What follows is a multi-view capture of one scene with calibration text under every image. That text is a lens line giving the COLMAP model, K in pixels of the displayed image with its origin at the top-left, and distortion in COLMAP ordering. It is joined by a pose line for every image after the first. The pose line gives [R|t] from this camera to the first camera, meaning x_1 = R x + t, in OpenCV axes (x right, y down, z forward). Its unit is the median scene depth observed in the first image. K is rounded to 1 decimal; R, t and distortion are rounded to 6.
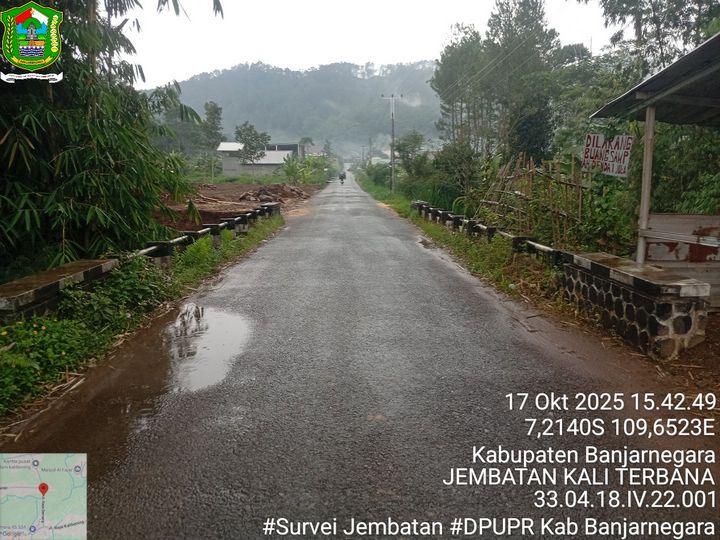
lens RADIAL K [[547.5, 0, 357.3], [0, 547.5, 273.2], [0, 0, 1]] dist [0.111467, -0.222124]
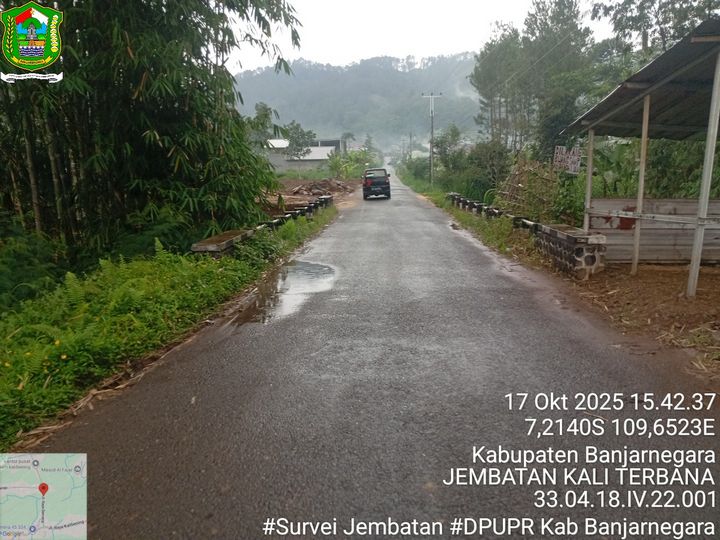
lens RADIAL K [[547.5, 0, 357.3], [0, 547.5, 273.2], [0, 0, 1]] dist [0.111467, -0.222124]
pose [[0.997394, 0.002113, -0.072123, -0.003087], [-0.001310, 0.999937, 0.011184, 0.017821], [0.072142, -0.011060, 0.997333, -0.123278]]
